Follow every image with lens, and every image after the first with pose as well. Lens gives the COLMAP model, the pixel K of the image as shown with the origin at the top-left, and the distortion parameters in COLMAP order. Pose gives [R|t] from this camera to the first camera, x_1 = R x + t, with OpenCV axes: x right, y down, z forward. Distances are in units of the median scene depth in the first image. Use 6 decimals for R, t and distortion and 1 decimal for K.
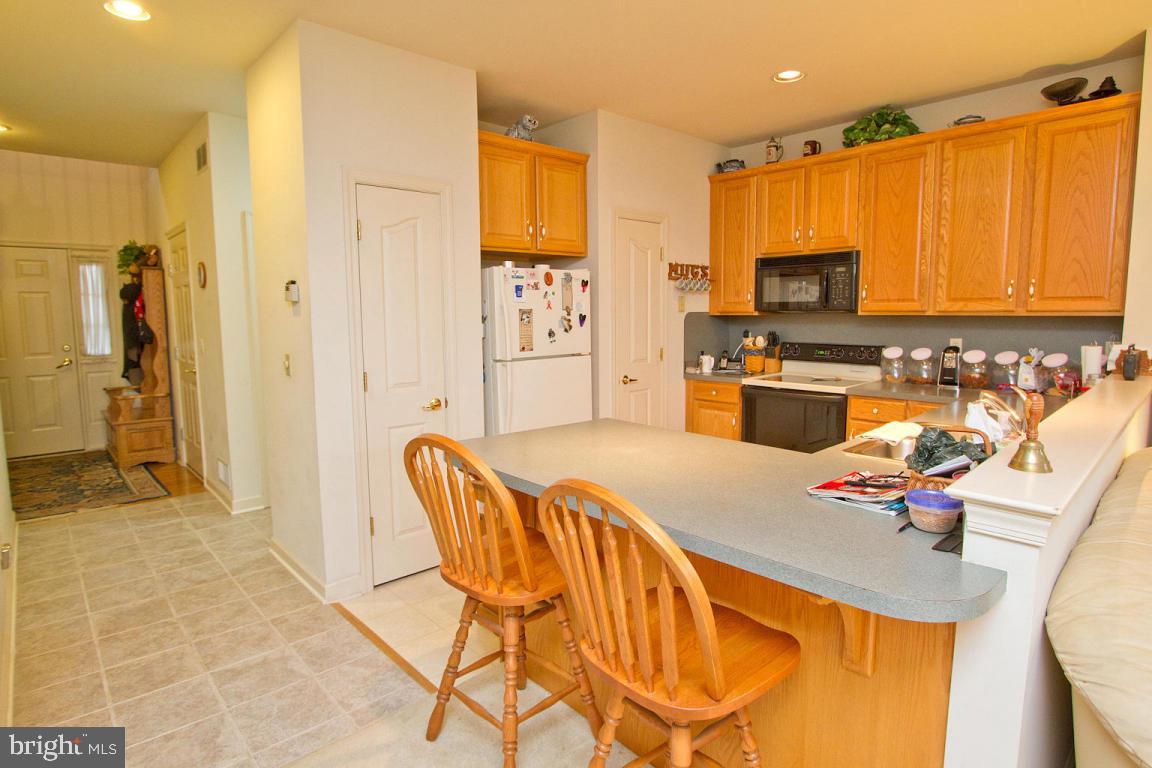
lens RADIAL K [[613.7, 0, 576.4], [0, 613.7, 376.2], [0, 0, 1]] dist [-0.002520, 0.000019]
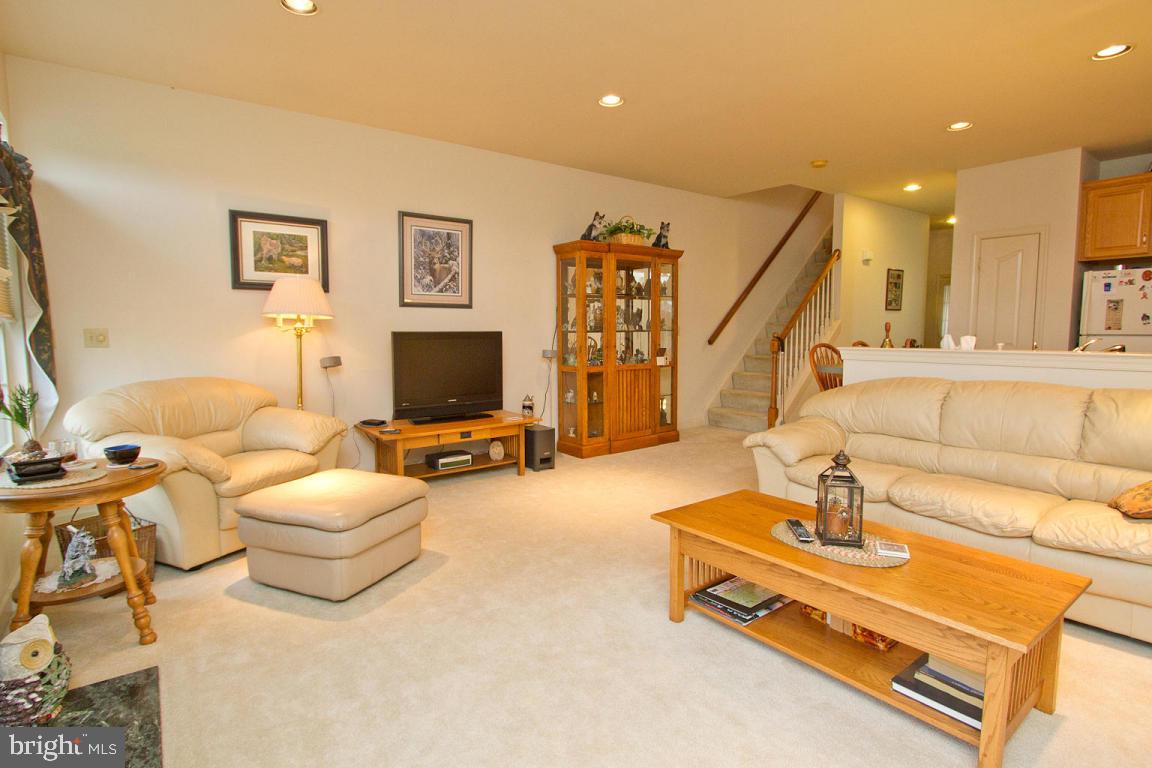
lens RADIAL K [[567.6, 0, 579.7], [0, 567.6, 376.5], [0, 0, 1]] dist [-0.019740, 0.000021]
pose [[-0.095633, 0.092049, -0.991151, 1.309278], [-0.099838, 0.989807, 0.101558, 0.056295], [0.990397, 0.108667, -0.085468, -0.073802]]
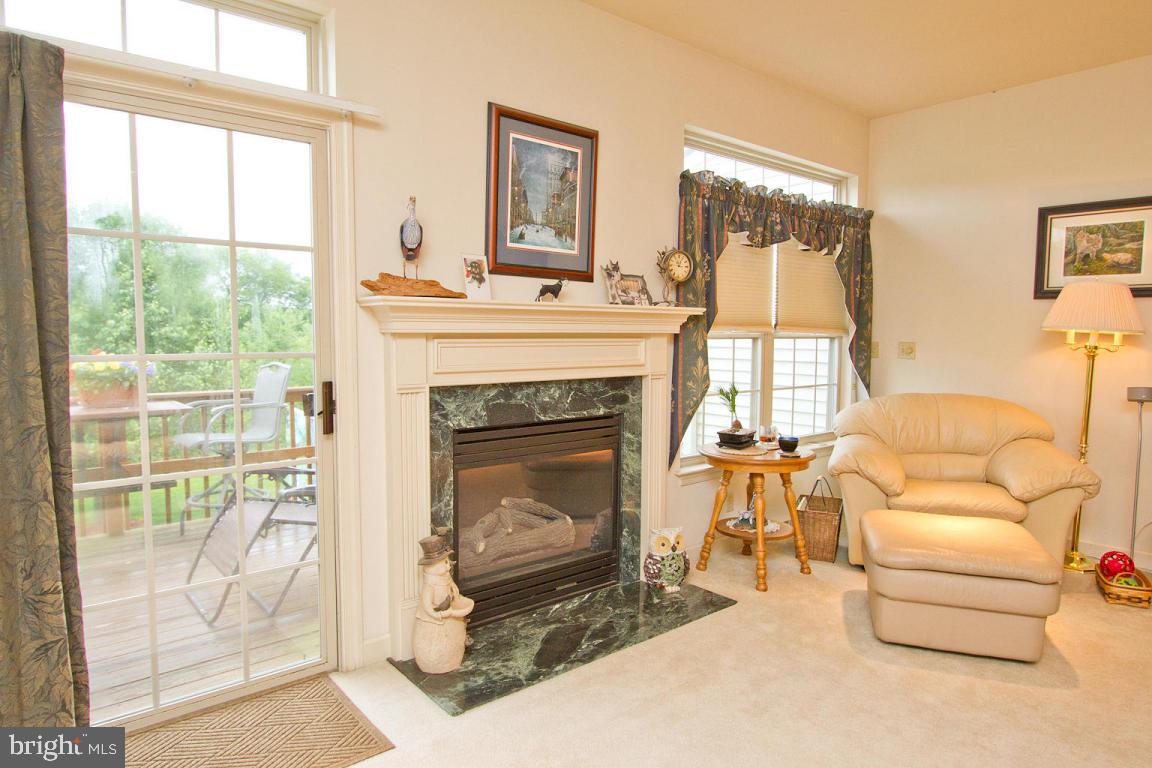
lens RADIAL K [[707.0, 0, 576.0], [0, 707.0, 384.0], [0, 0, 1]] dist [-0.002493, 0.000869]
pose [[-0.999056, -0.005154, 0.043124, 1.006645], [0.002718, 0.983567, 0.180523, -0.006352], [-0.043346, 0.180470, -0.982625, 0.348993]]
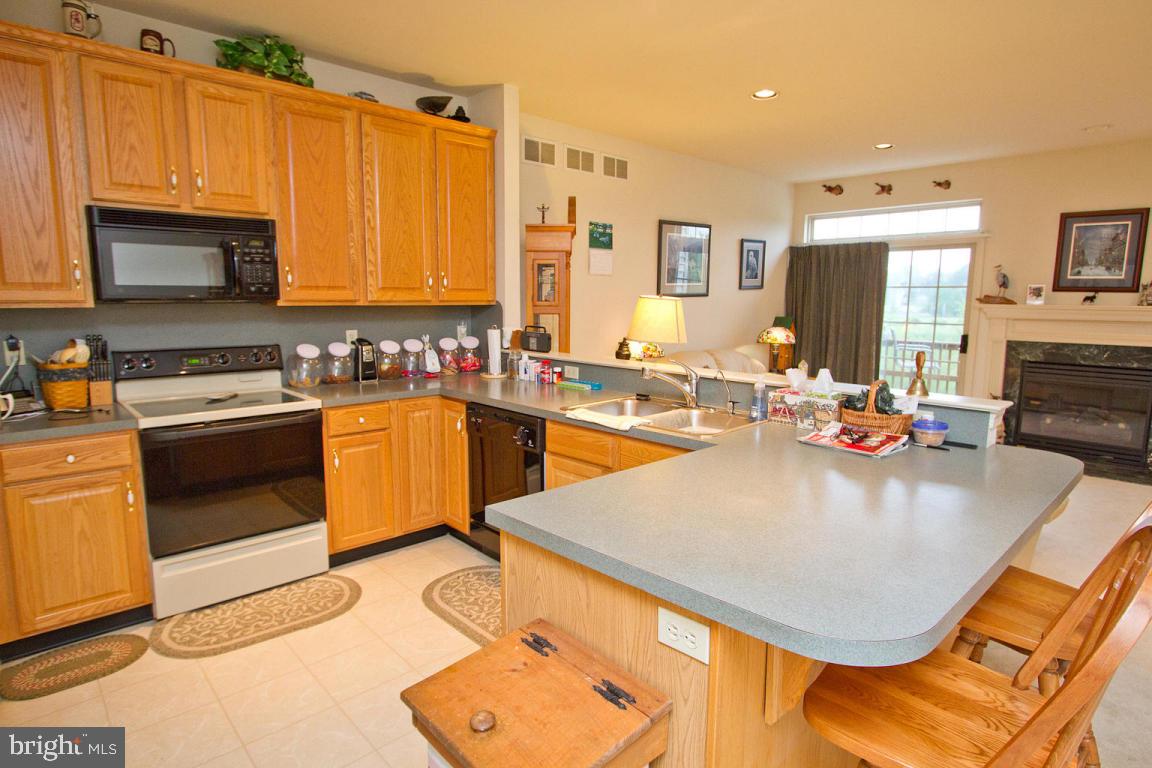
lens RADIAL K [[627.9, 0, 574.6], [0, 627.9, 381.4], [0, 0, 1]] dist [-0.014254, 0.000930]
pose [[-0.010620, -0.128210, 0.991690, -0.374219], [0.099387, 0.986700, 0.128629, -0.080459], [-0.994992, 0.099927, 0.002263, 0.731675]]
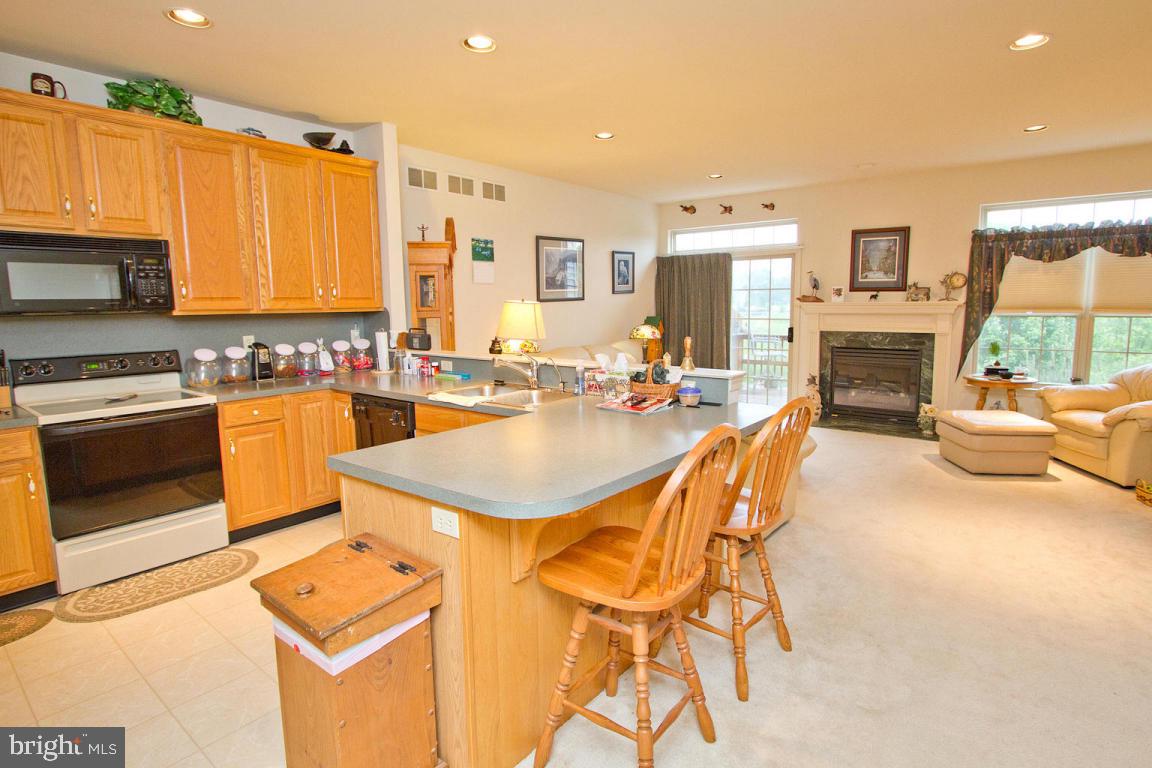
lens RADIAL K [[589.3, 0, 599.0], [0, 589.3, 372.2], [0, 0, 1]] dist [-0.015655, 0.001833]
pose [[-0.171290, -0.109041, 0.979168, -0.526565], [0.116379, 0.984659, 0.130011, -0.066371], [-0.978323, 0.136224, -0.155972, 0.630105]]
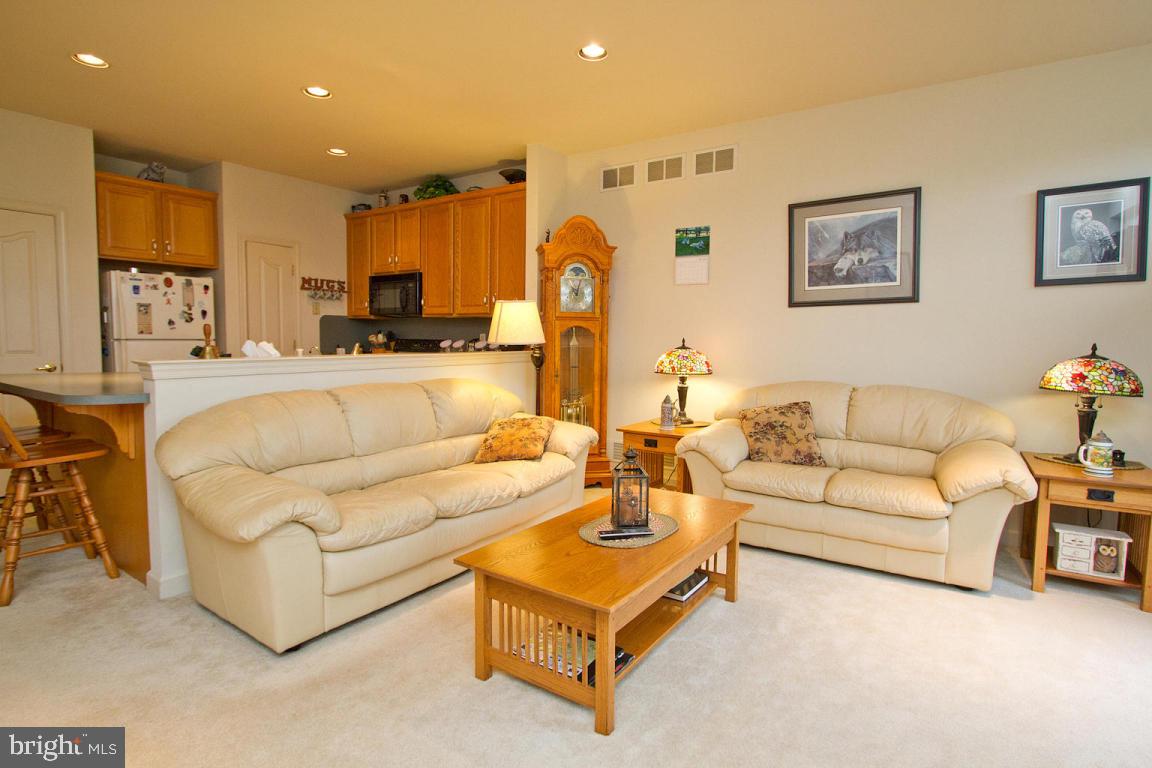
lens RADIAL K [[597.0, 0, 559.8], [0, 597.0, 377.4], [0, 0, 1]] dist [-0.007343, -0.000282]
pose [[0.977226, 0.006289, 0.212107, 0.545240], [0.002018, 0.999240, -0.038924, 0.109195], [-0.212190, 0.038466, 0.976471, -0.483446]]
